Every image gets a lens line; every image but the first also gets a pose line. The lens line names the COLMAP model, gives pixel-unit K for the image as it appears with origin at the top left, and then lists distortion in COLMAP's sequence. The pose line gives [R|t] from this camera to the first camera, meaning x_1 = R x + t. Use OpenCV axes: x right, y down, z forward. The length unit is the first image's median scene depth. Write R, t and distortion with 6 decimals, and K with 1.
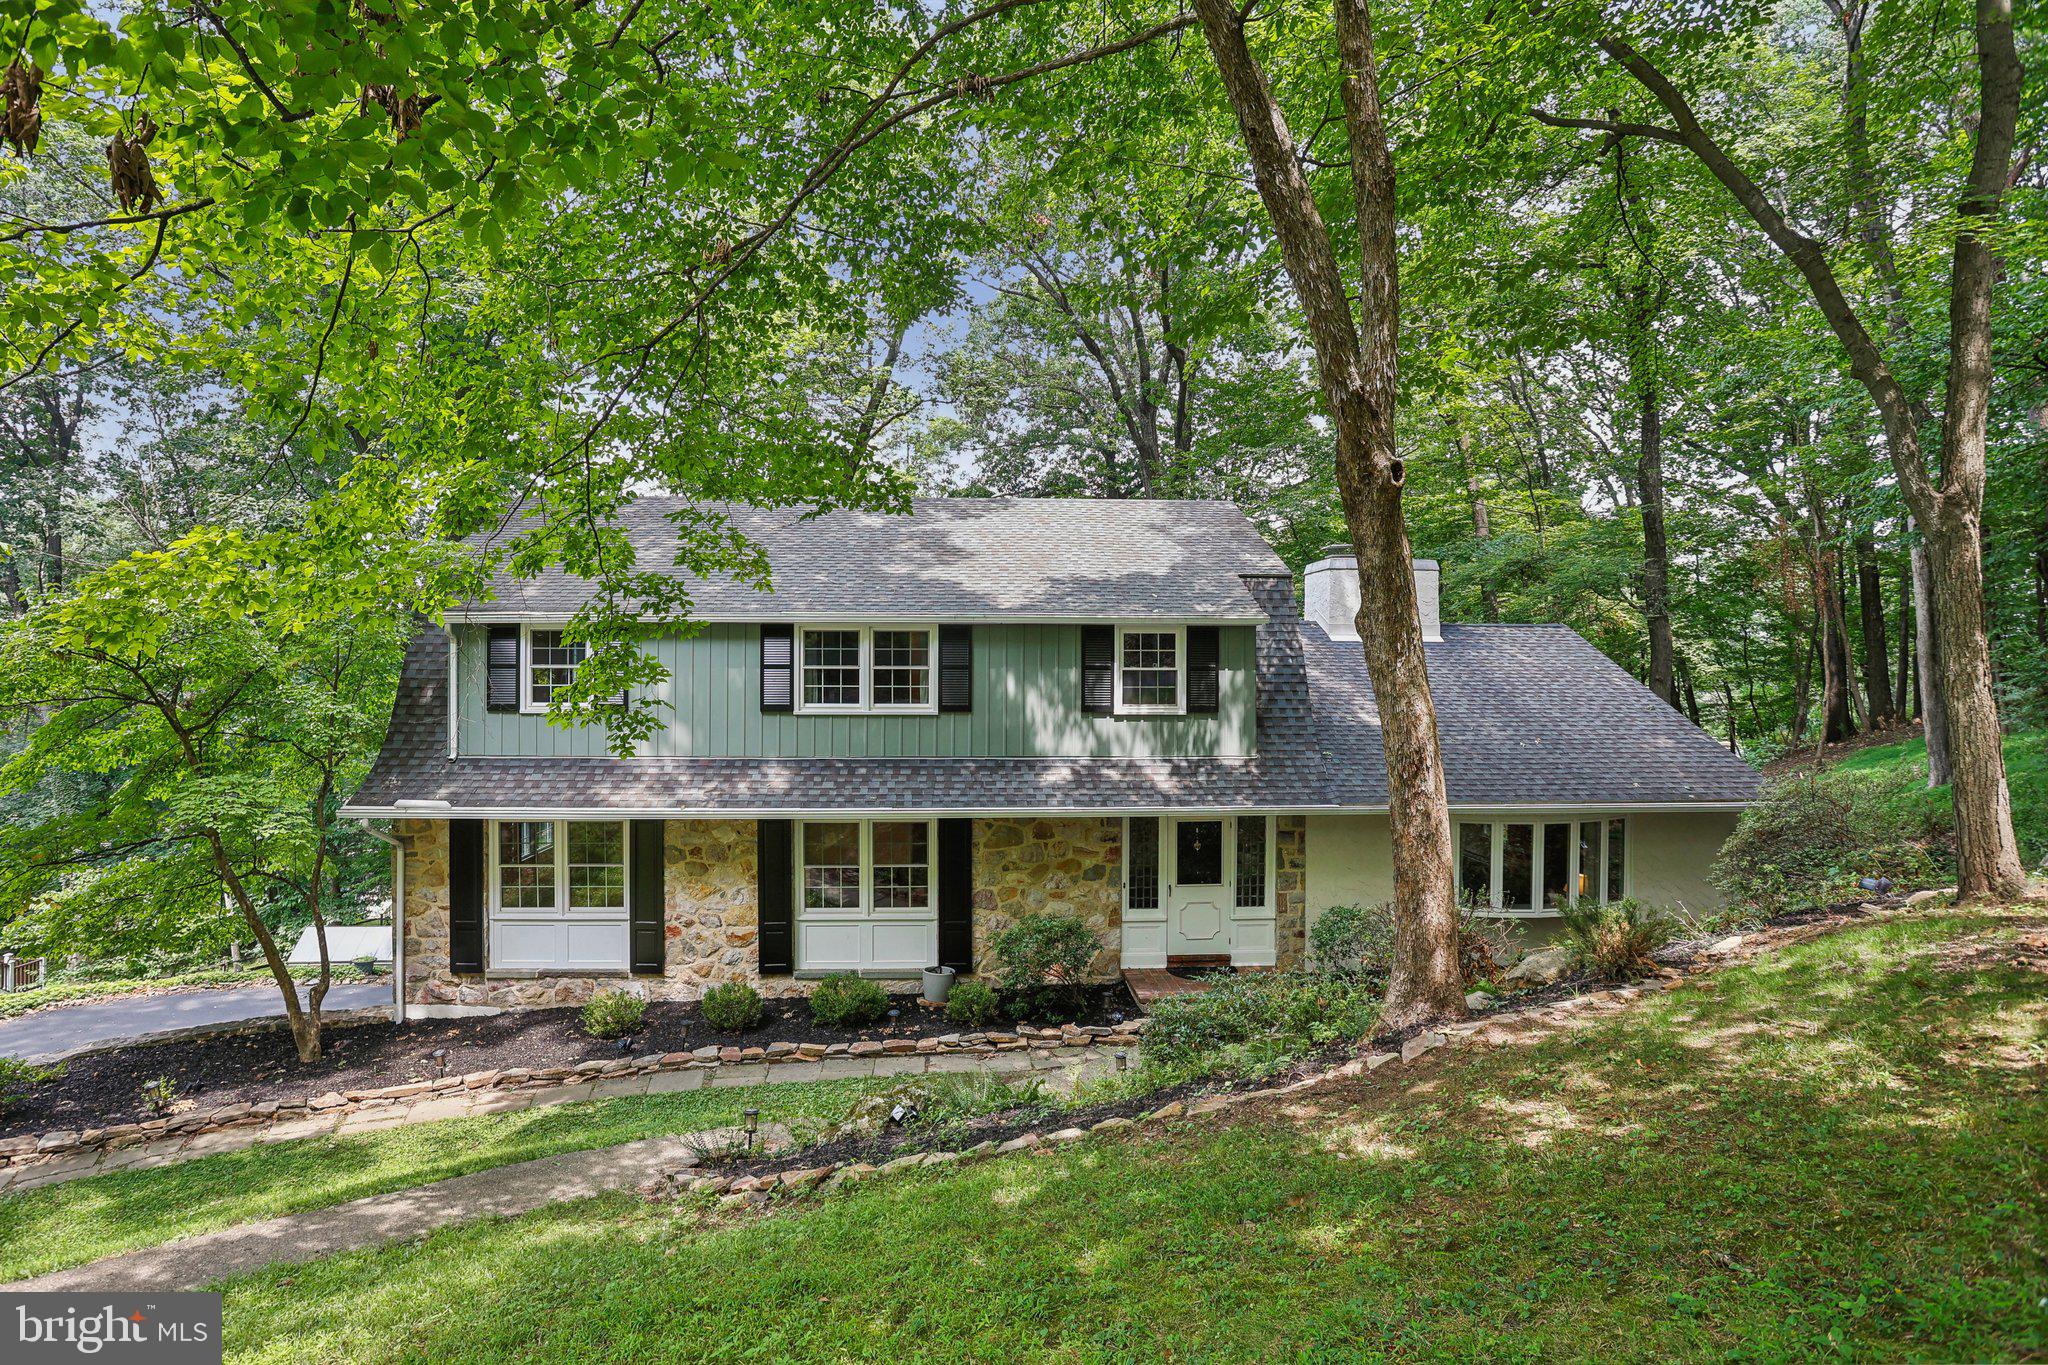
lens RADIAL K [[1107.1, 0, 1022.9], [0, 1107.1, 677.1], [0, 0, 1]] dist [-0.065610, 0.035237]
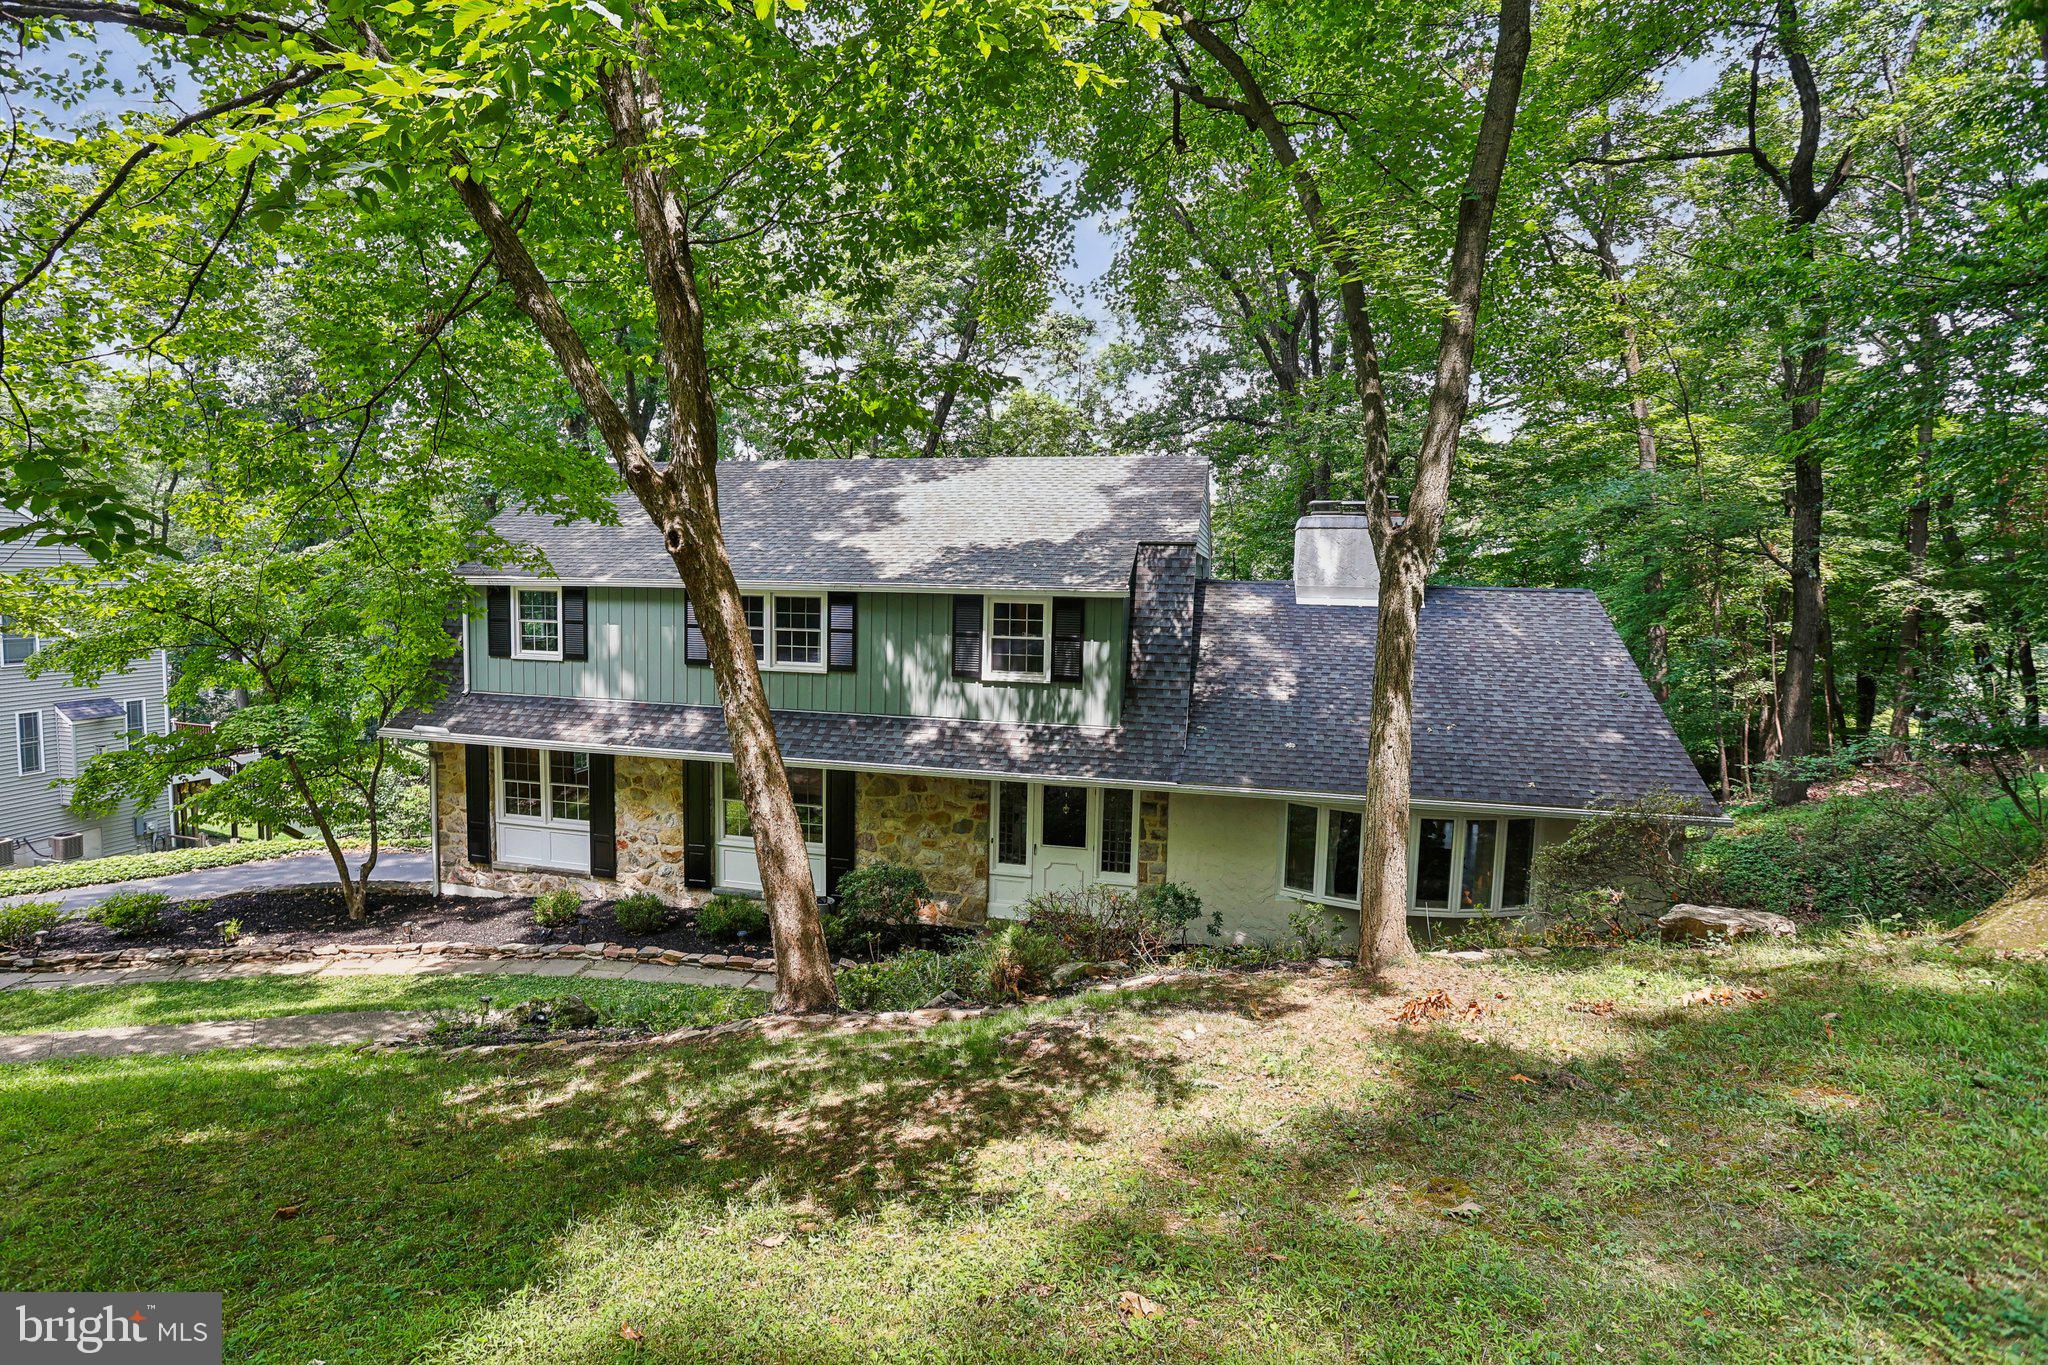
lens RADIAL K [[1107.1, 0, 990.5], [0, 1107.1, 693.3], [0, 0, 1]] dist [-0.065610, 0.035237]
pose [[0.949559, 0.050456, -0.309502, 0.425629], [-0.019709, 0.994622, 0.101679, -0.062720], [0.312968, -0.090451, 0.945447, 0.005799]]
